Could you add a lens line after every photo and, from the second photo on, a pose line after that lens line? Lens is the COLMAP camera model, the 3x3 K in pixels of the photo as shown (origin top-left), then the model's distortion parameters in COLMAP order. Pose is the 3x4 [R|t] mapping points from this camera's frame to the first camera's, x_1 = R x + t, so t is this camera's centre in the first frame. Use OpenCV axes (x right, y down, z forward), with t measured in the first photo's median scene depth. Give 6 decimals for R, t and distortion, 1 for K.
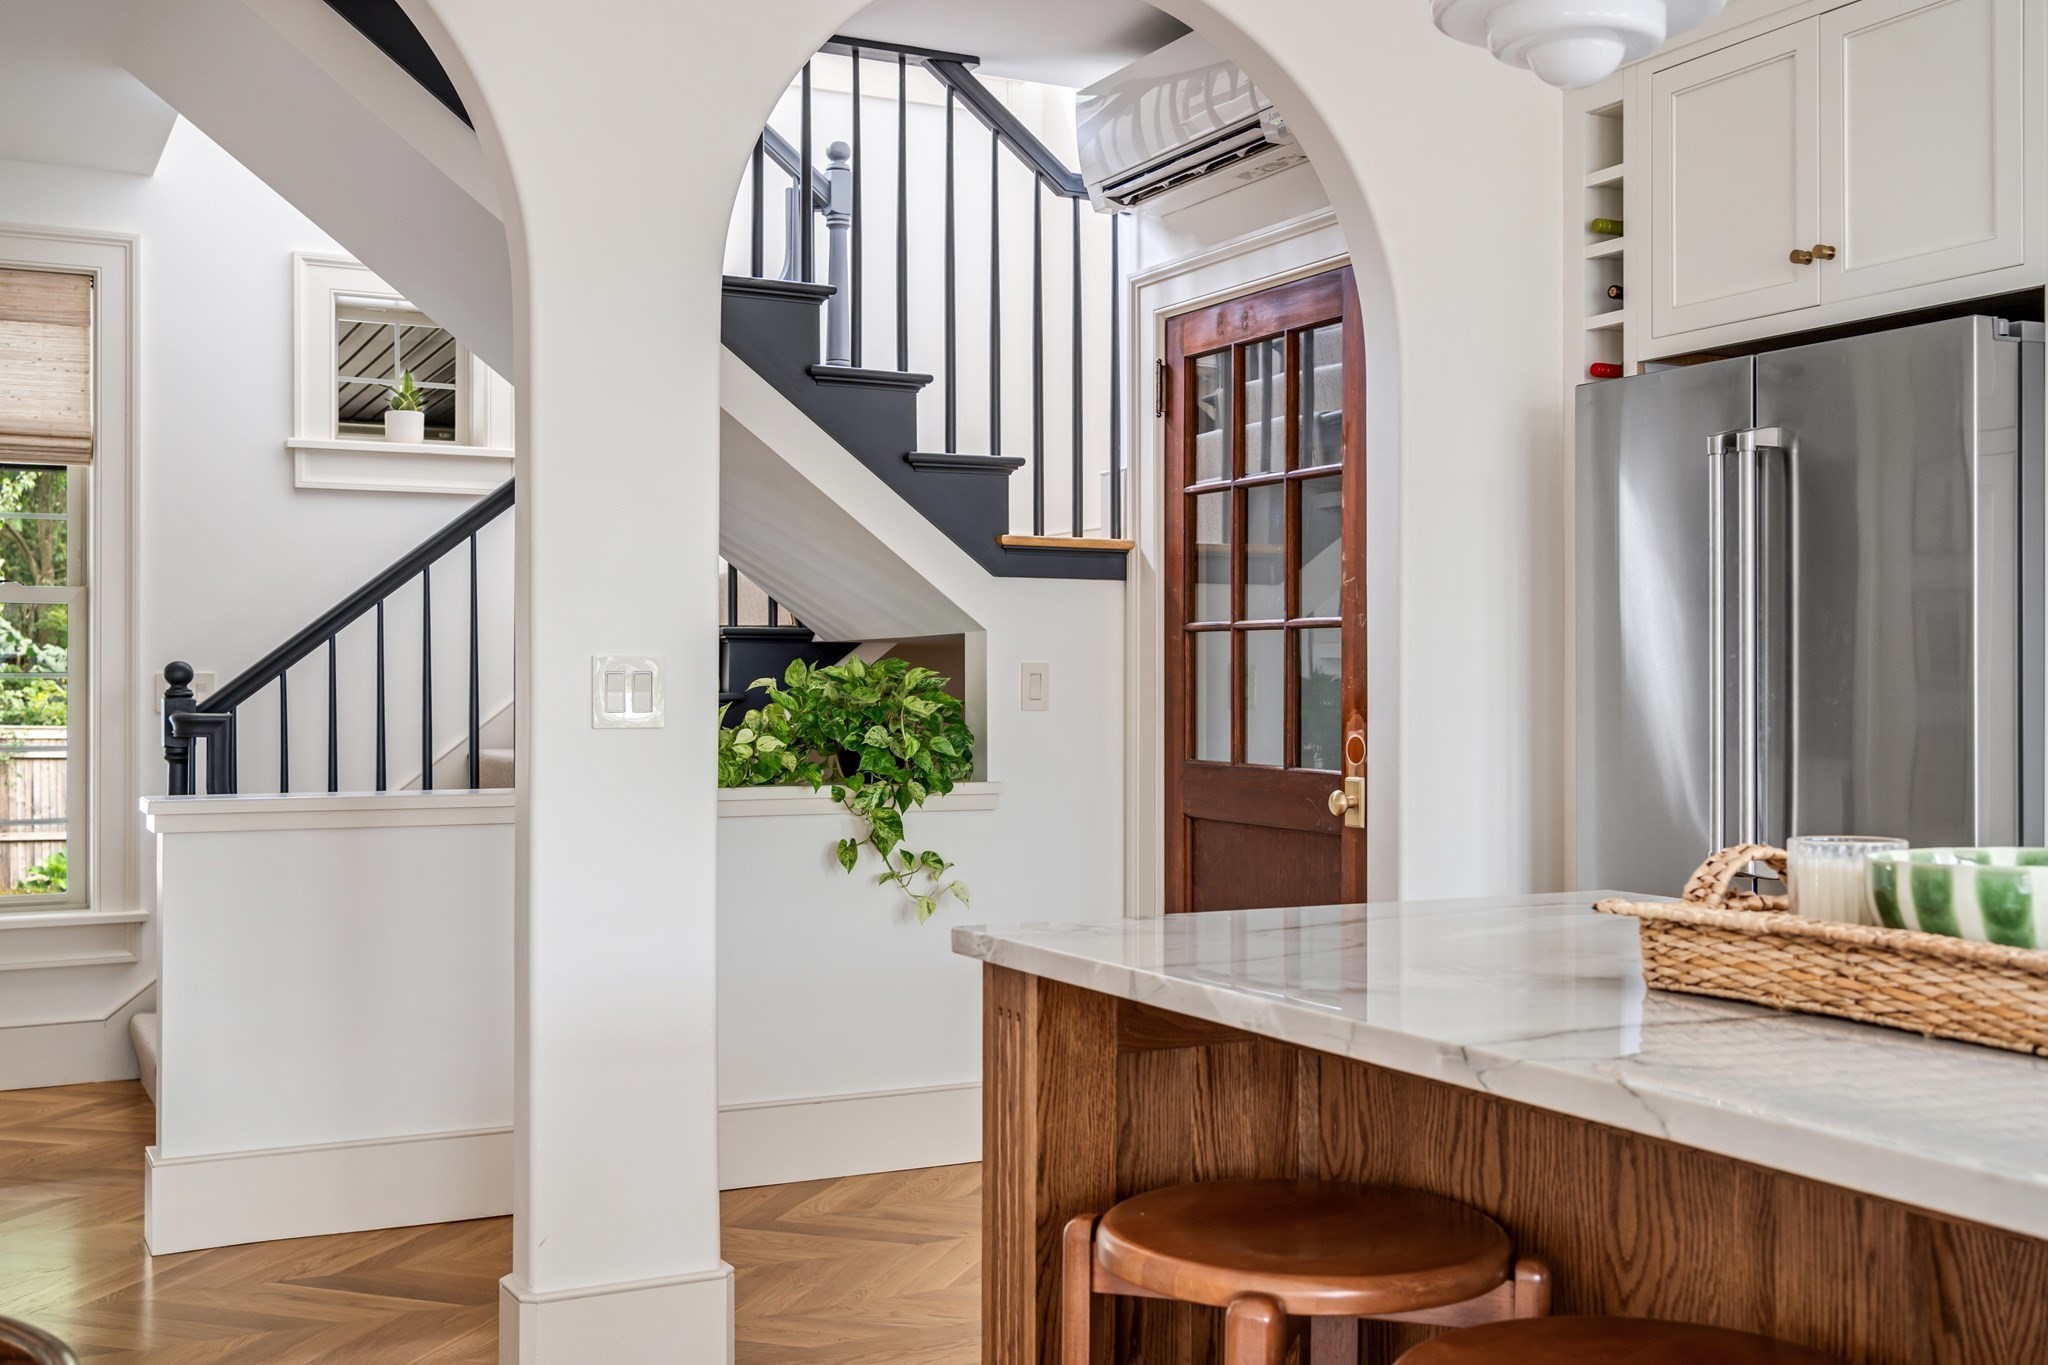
lens RADIAL K [[2080.2, 0, 1019.6], [0, 2080.2, 673.7], [0, 0, 1]] dist [-0.002033, 0.000000]
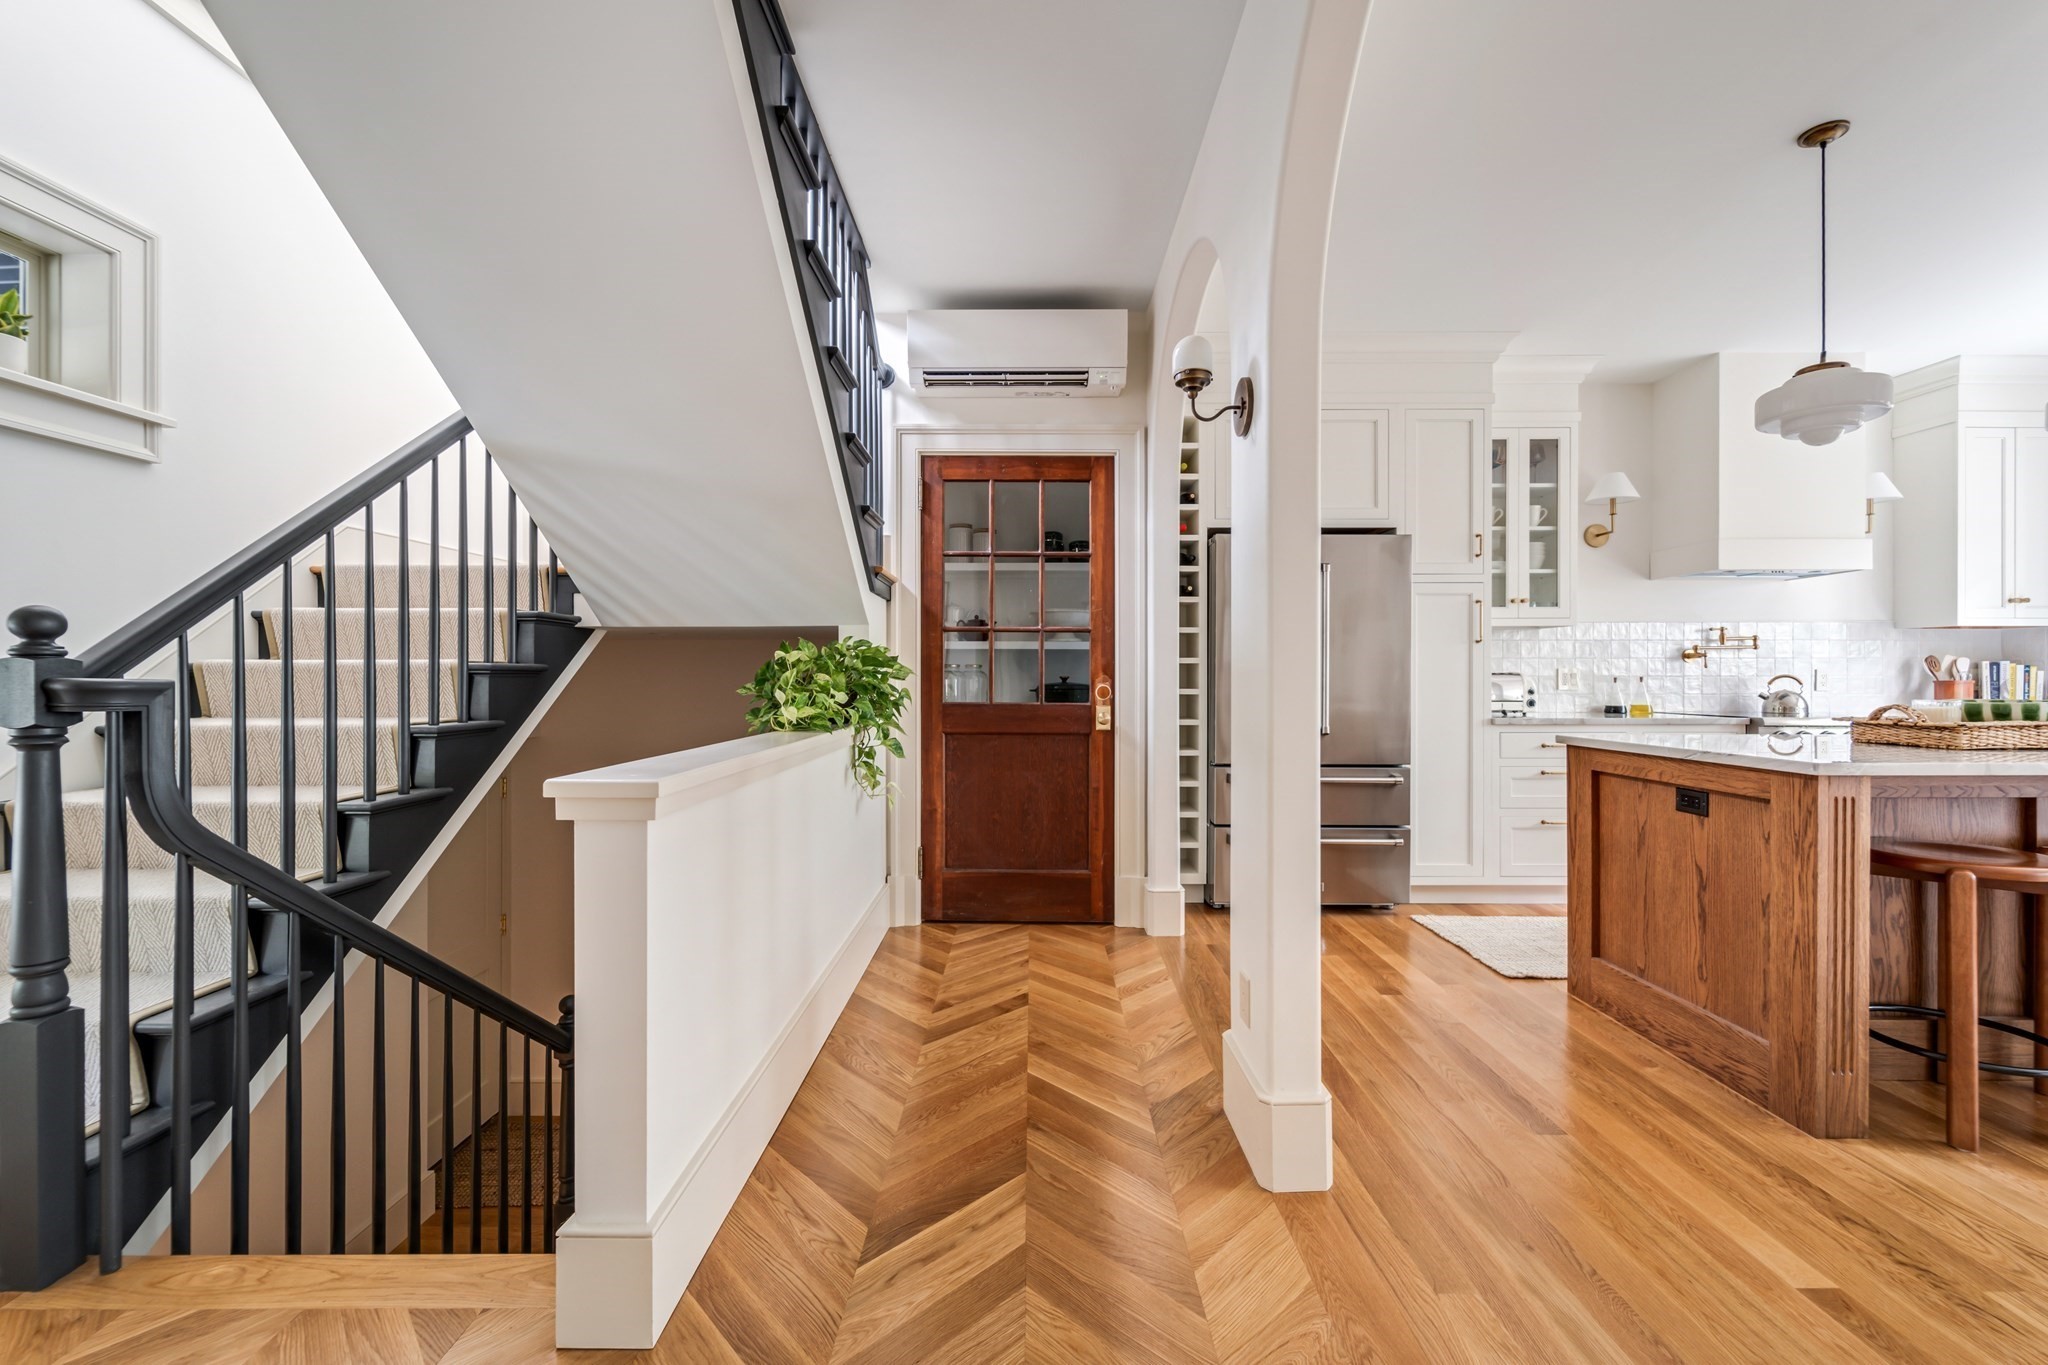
lens RADIAL K [[829.6, 0, 1023.5], [0, 829.6, 675.1], [0, 0, 1]] dist [0.002245, -0.002323]
pose [[0.466601, 0.000806, 0.884468, -0.523882], [-0.005301, 0.999984, 0.001885, 0.015966], [-0.884452, -0.005568, 0.466598, 0.597821]]
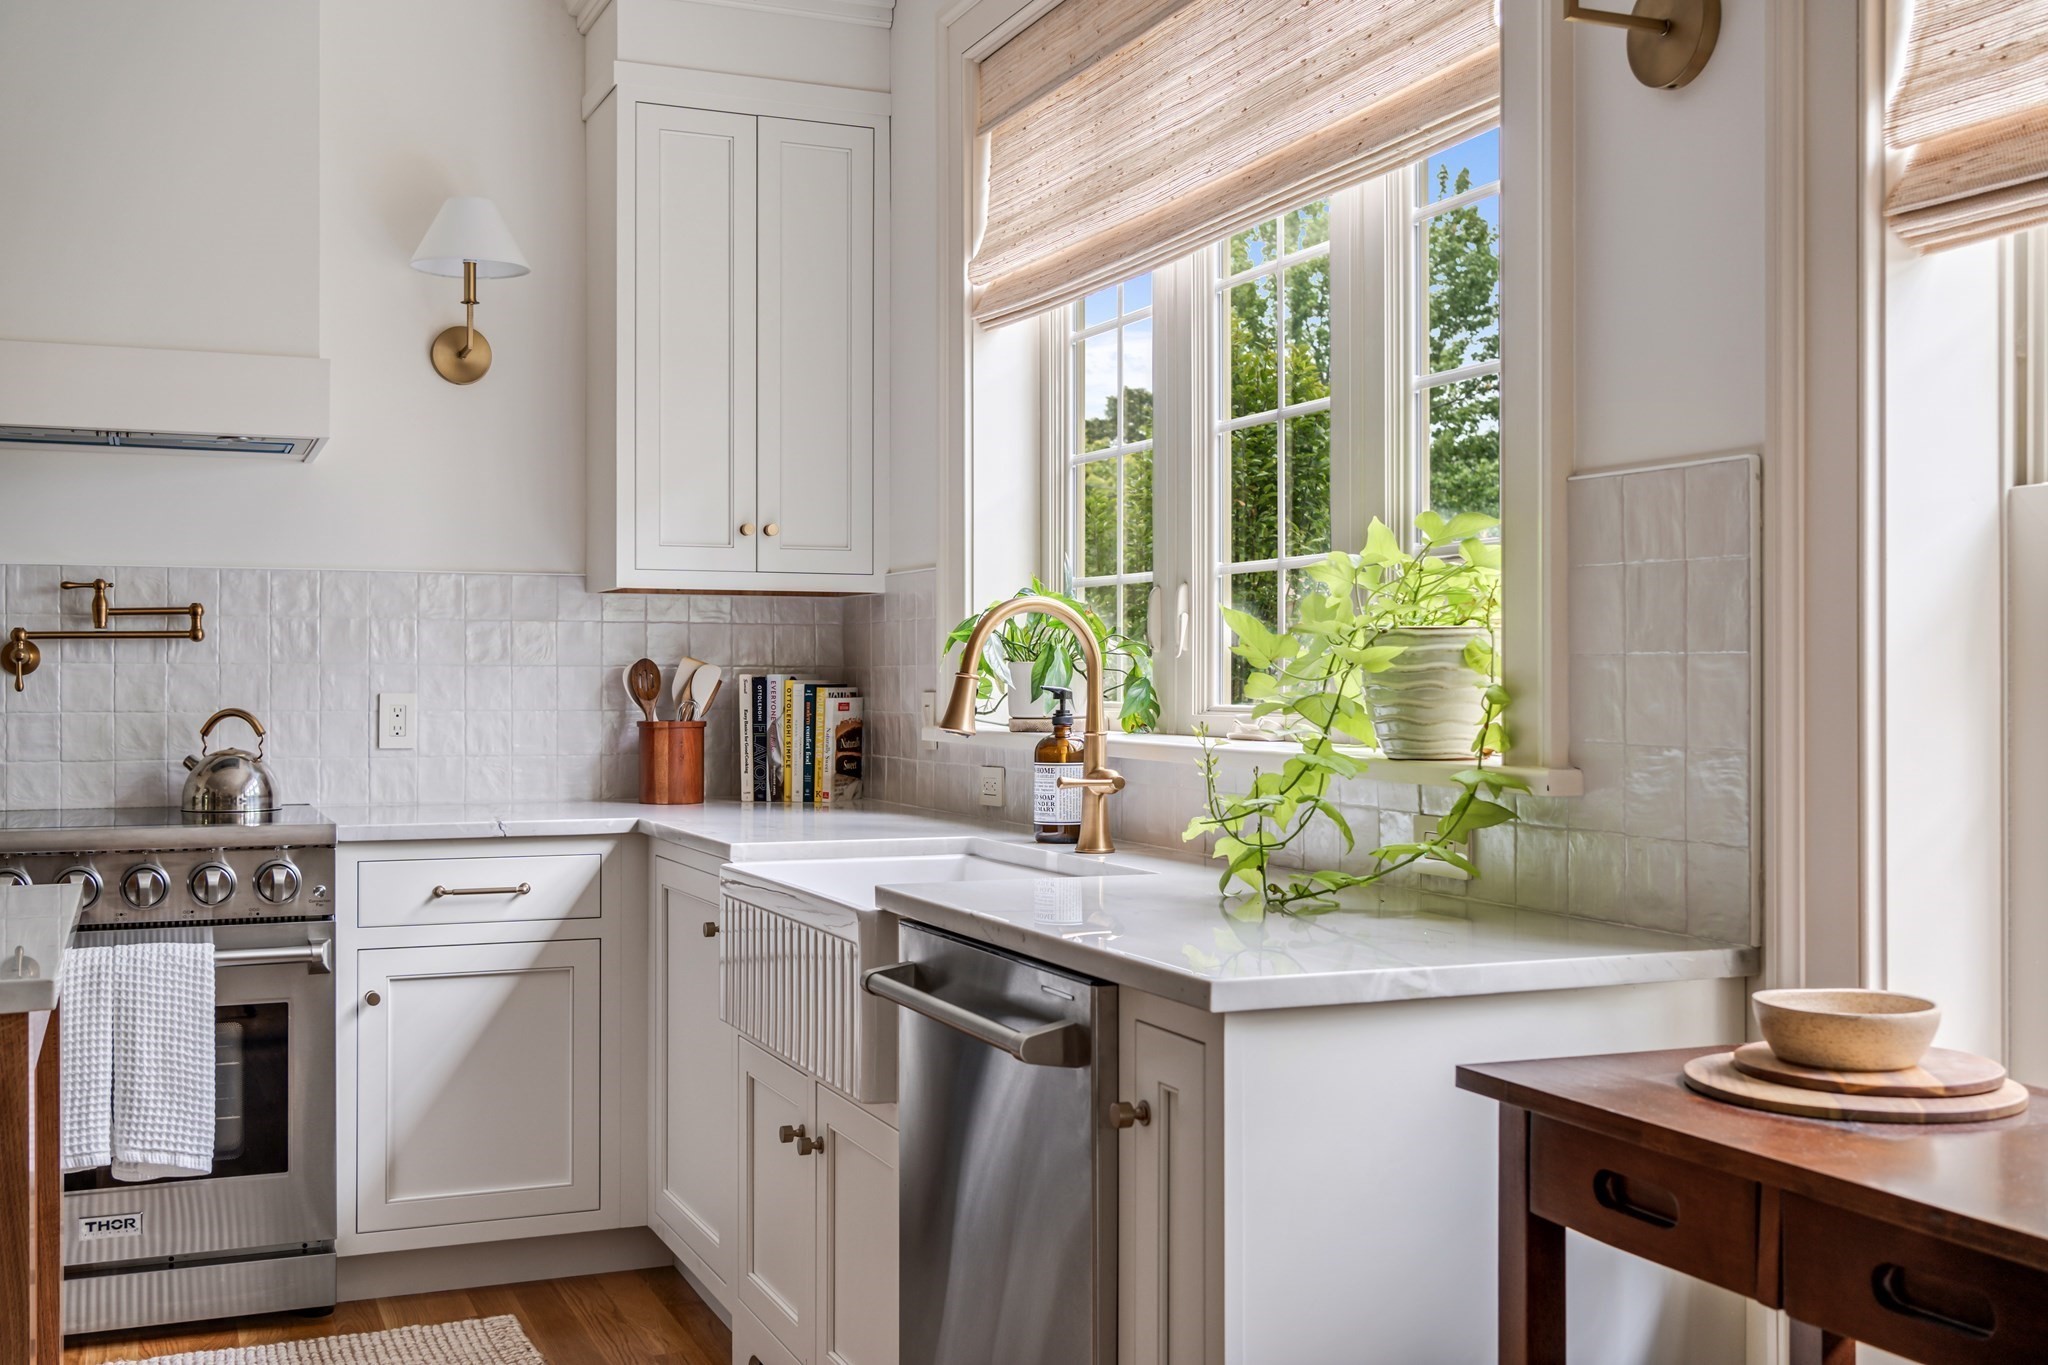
lens RADIAL K [[2080.2, 0, 1029.4], [0, 2080.2, 682.1], [0, 0, 1]] dist [-0.002033, 0.000000]
pose [[0.081745, -0.000325, 0.996653, -0.186483], [-0.005945, 0.999982, 0.000814, 0.000274], [-0.996636, -0.005992, 0.081742, -0.076921]]
